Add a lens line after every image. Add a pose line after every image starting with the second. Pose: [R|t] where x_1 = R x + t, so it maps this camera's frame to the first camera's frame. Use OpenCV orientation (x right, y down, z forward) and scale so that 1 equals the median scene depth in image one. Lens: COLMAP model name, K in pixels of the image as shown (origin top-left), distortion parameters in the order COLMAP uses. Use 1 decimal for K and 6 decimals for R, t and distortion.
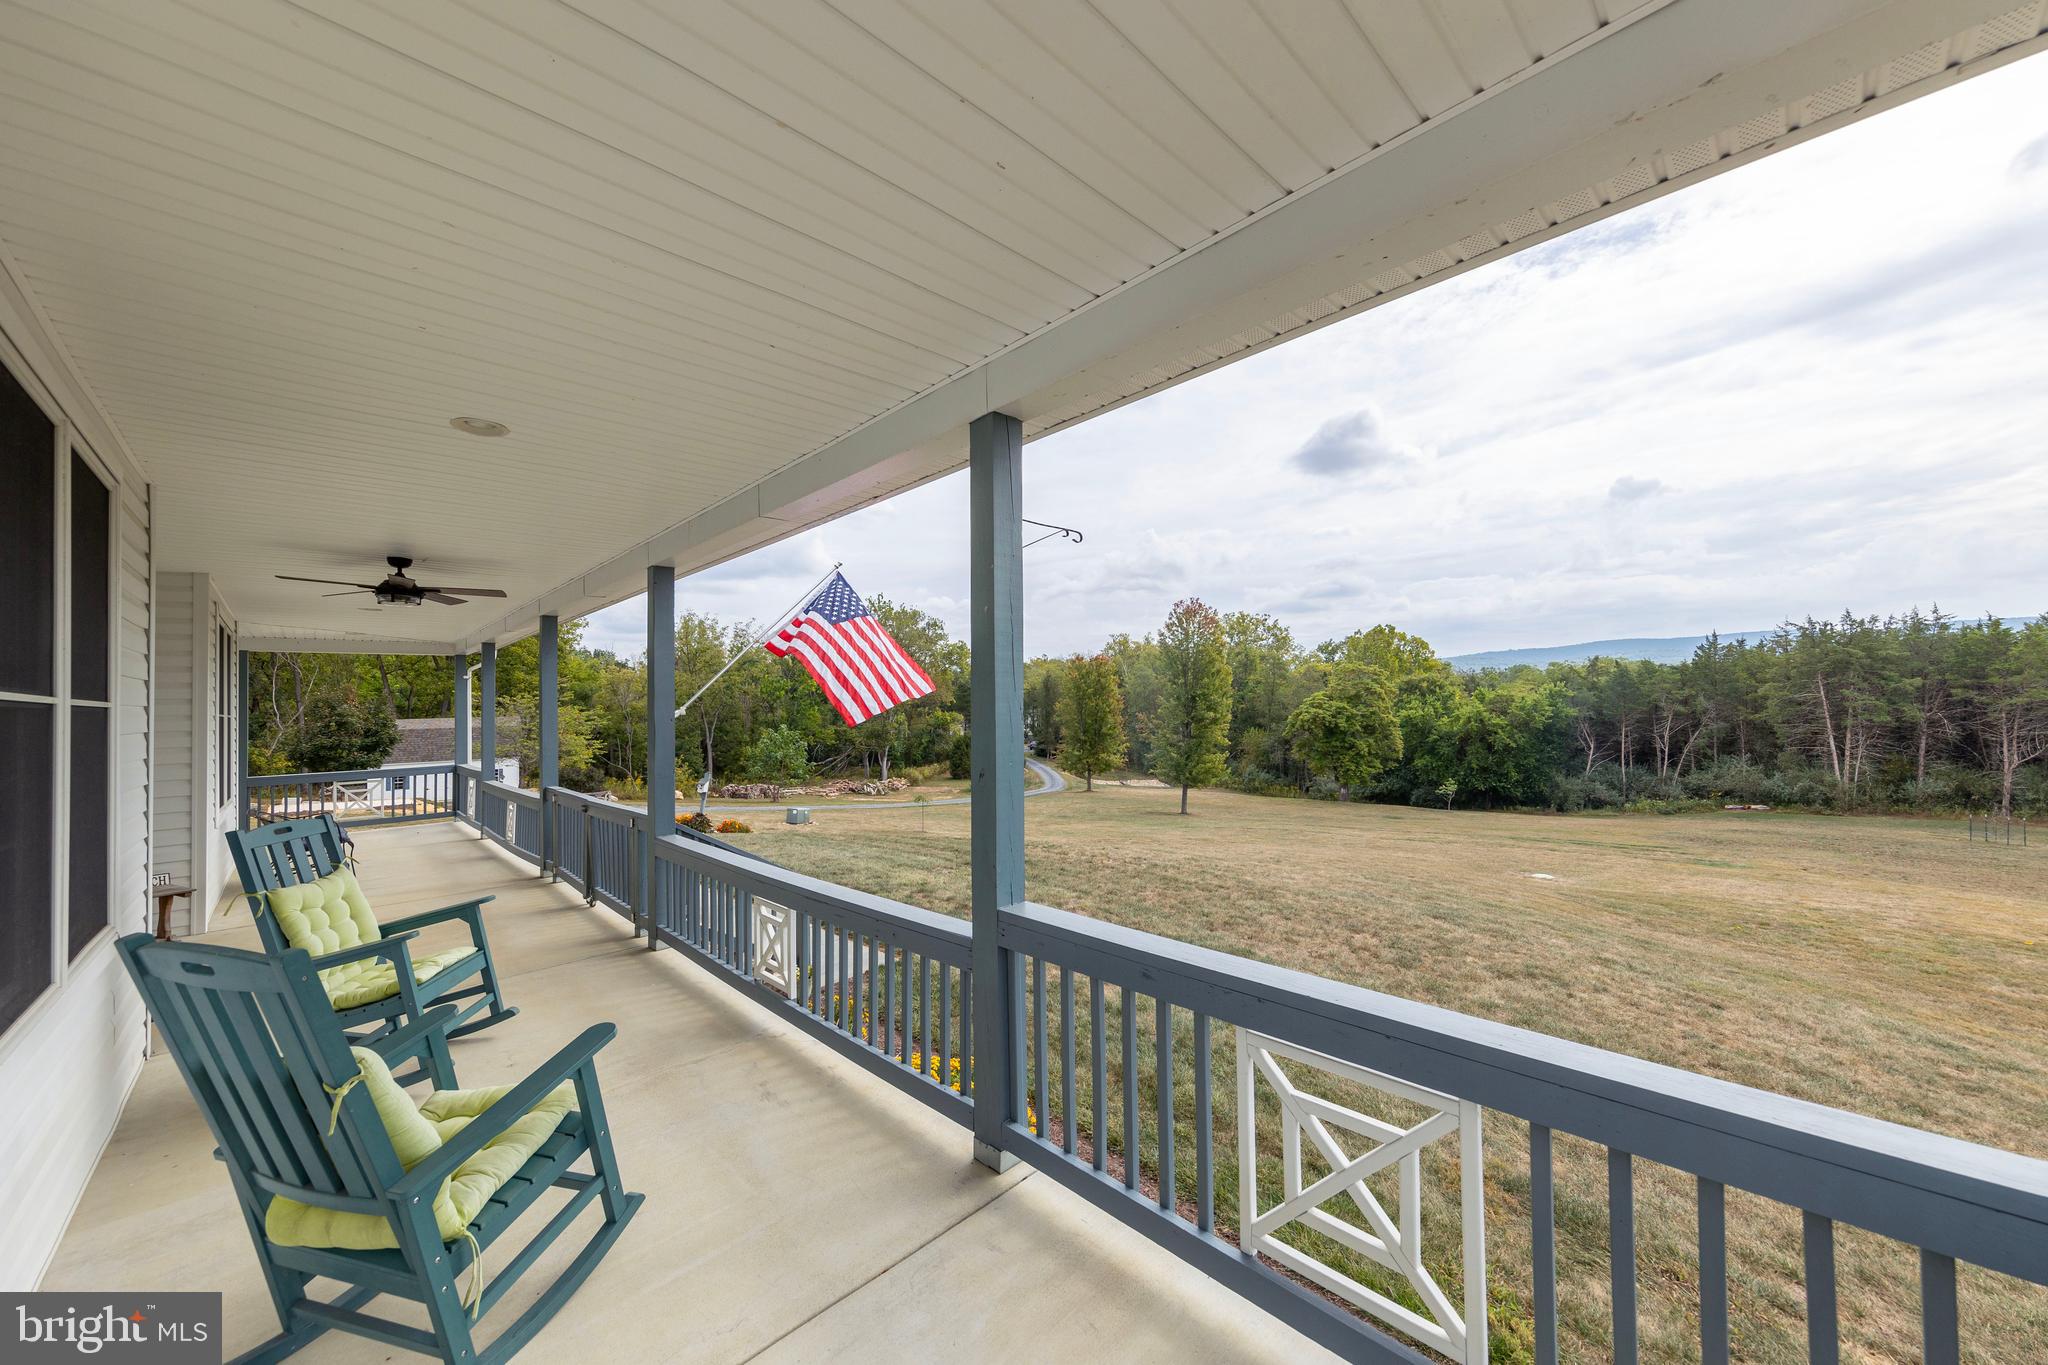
lens RADIAL K [[738.1, 0, 1020.5], [0, 738.1, 677.6], [0, 0, 1]] dist [0.014180, 0.000022]
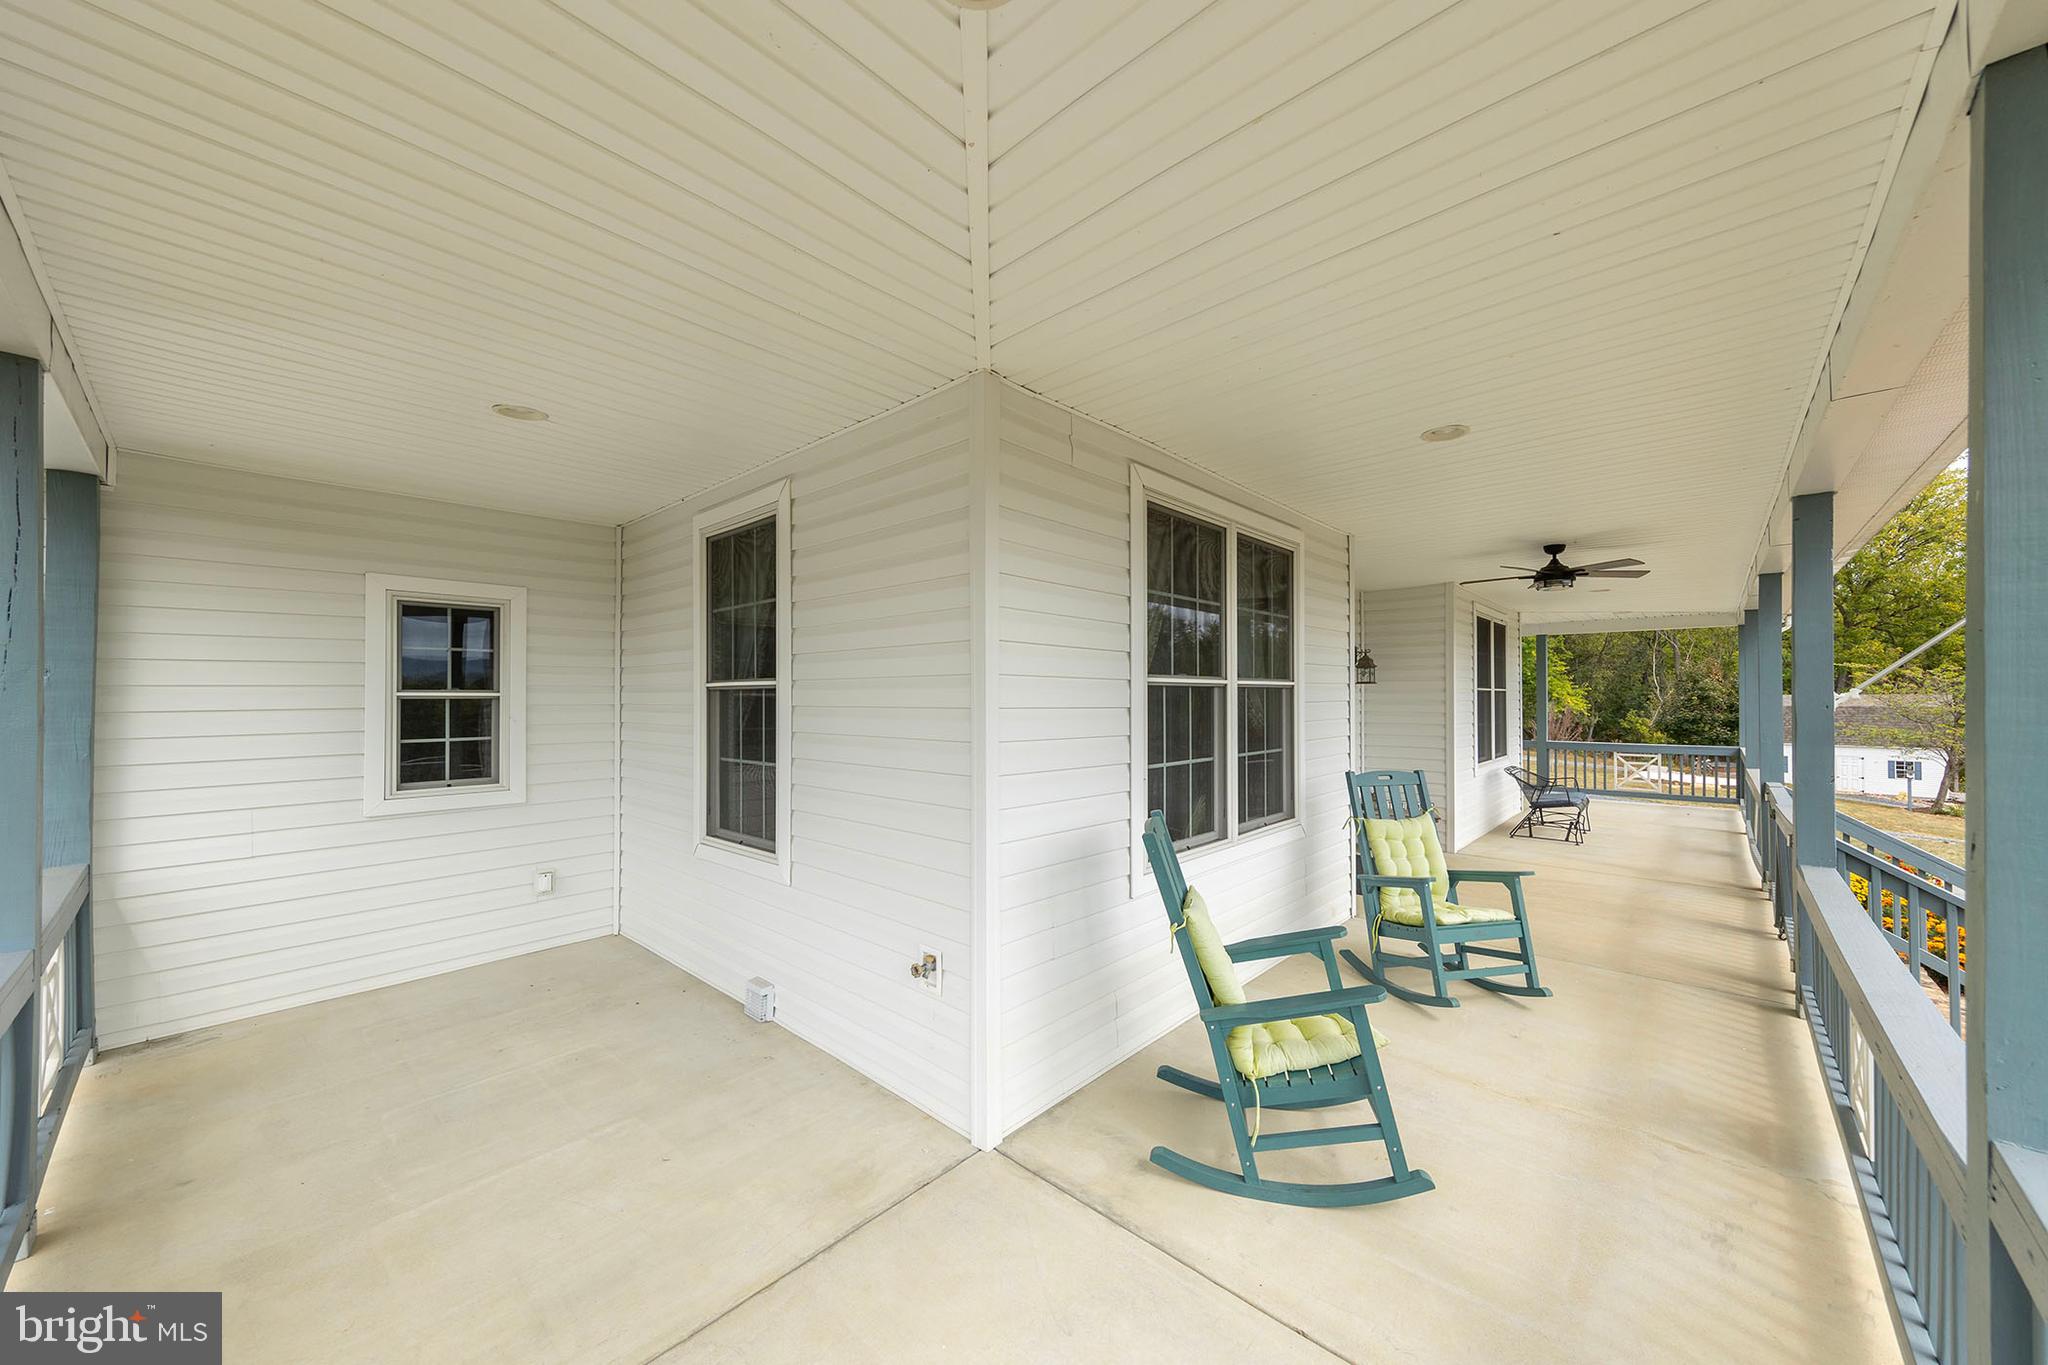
lens RADIAL K [[738.1, 0, 1020.5], [0, 738.1, 677.6], [0, 0, 1]] dist [0.014180, 0.000022]
pose [[0.062220, -0.000654, -0.998062, 0.273719], [0.036290, 0.999340, 0.001608, -0.000615], [0.997402, -0.036320, 0.062202, 0.250495]]
